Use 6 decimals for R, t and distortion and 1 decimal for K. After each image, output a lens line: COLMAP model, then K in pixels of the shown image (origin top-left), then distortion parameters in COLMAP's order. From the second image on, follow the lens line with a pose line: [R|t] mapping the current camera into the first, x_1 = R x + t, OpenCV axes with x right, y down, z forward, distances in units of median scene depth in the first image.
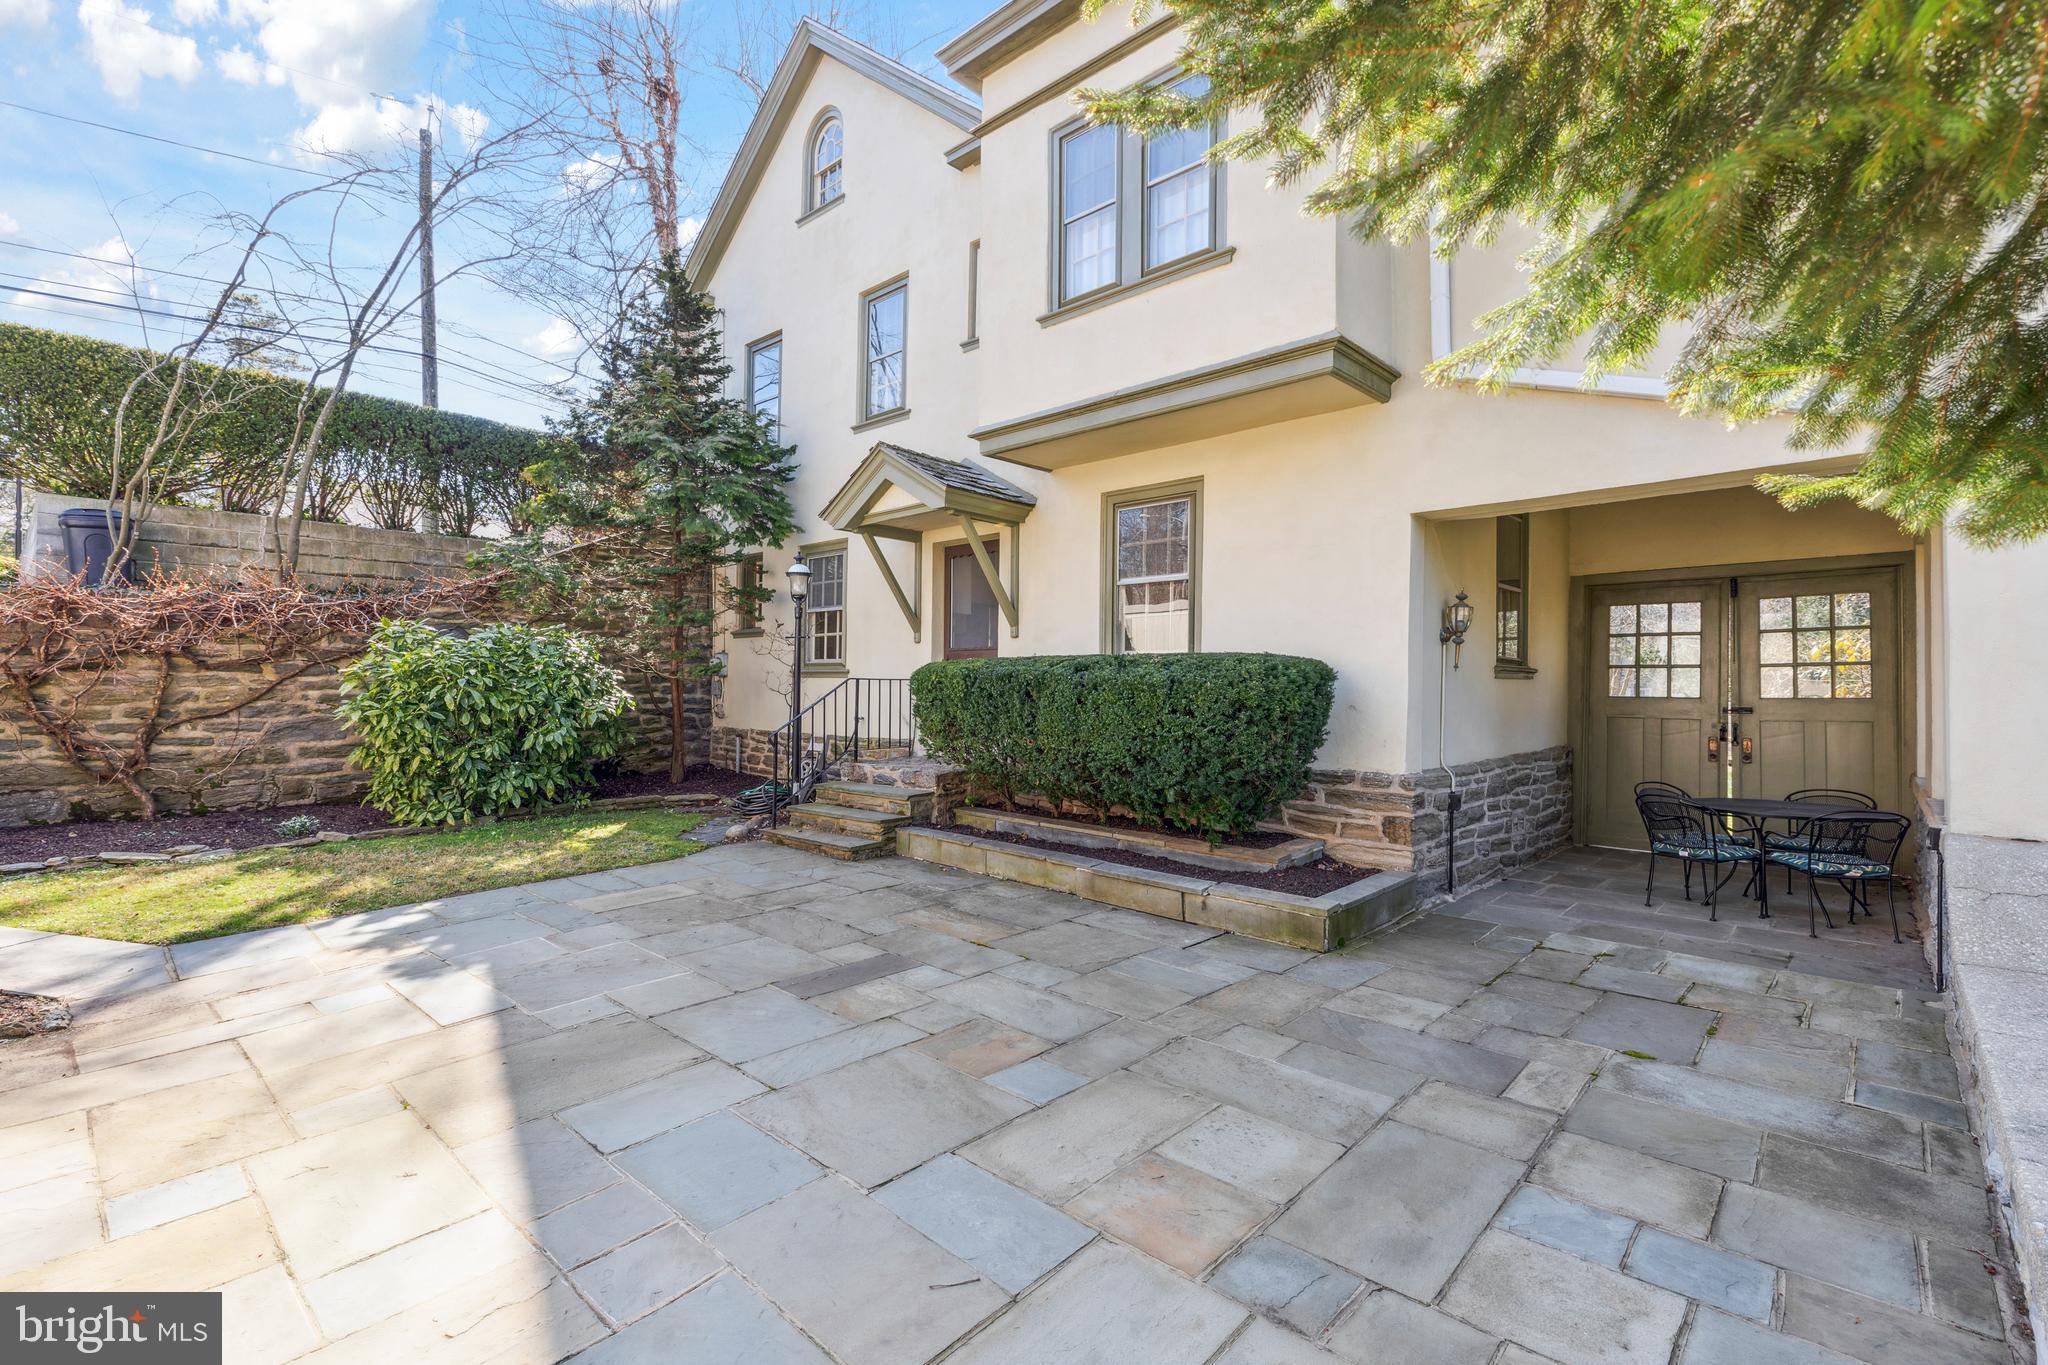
lens RADIAL K [[945.4, 0, 1030.1], [0, 945.4, 685.9], [0, 0, 1]] dist [0.002434, 0.000150]
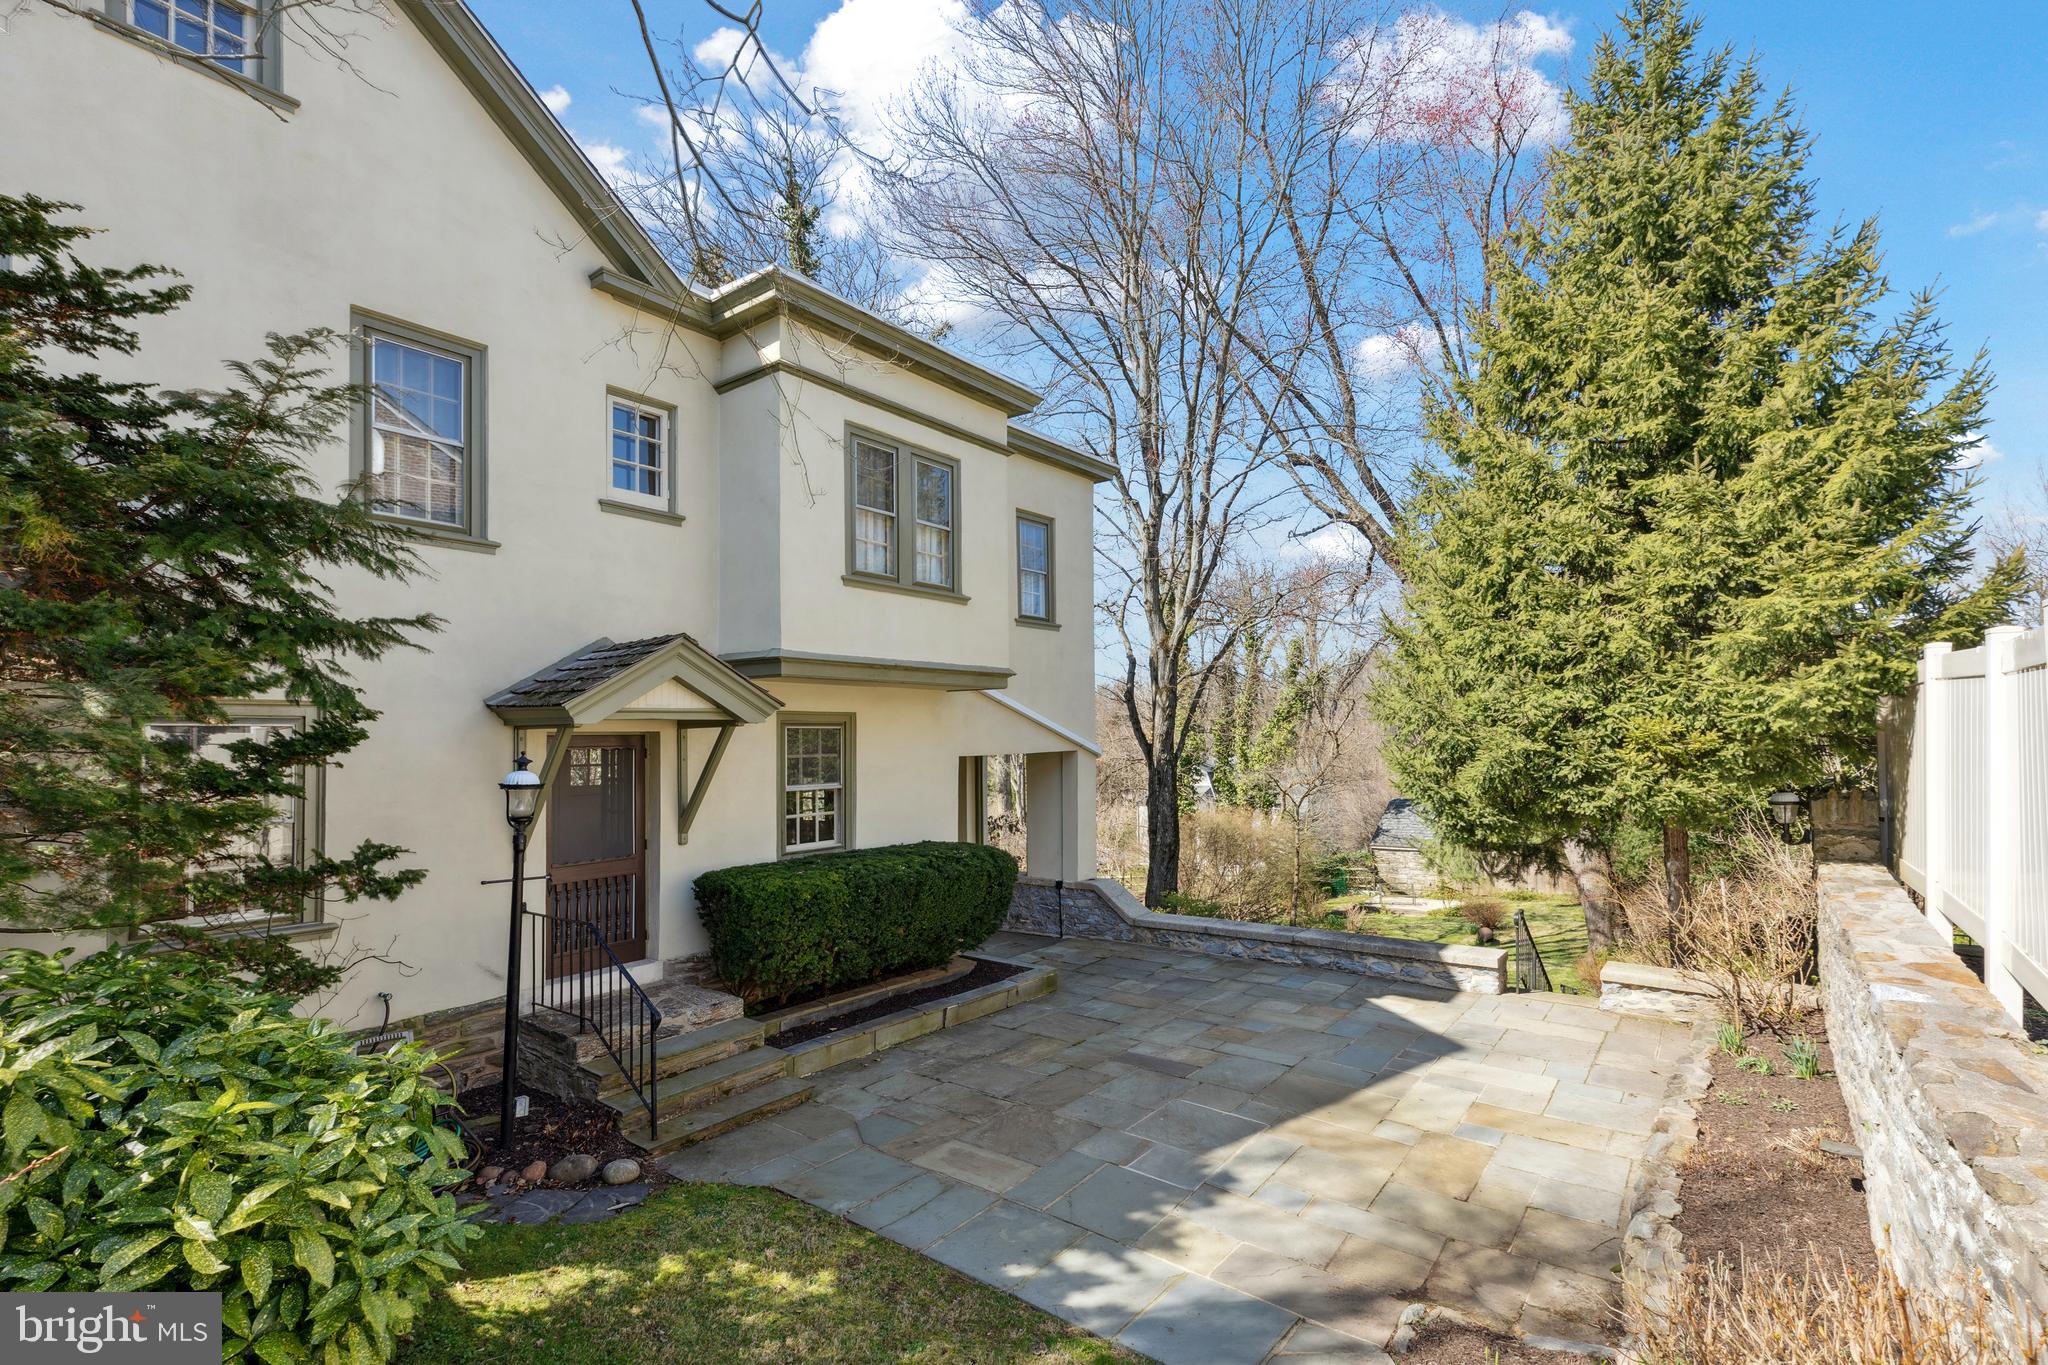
lens RADIAL K [[954.8, 0, 1034.2], [0, 954.8, 763.9], [0, 0, 1]] dist [-0.000095, -0.000222]
pose [[-0.122633, -0.031351, 0.991957, -1.358422], [0.013330, 0.999359, 0.033233, -0.218350], [-0.992363, 0.017298, -0.122137, 1.031966]]
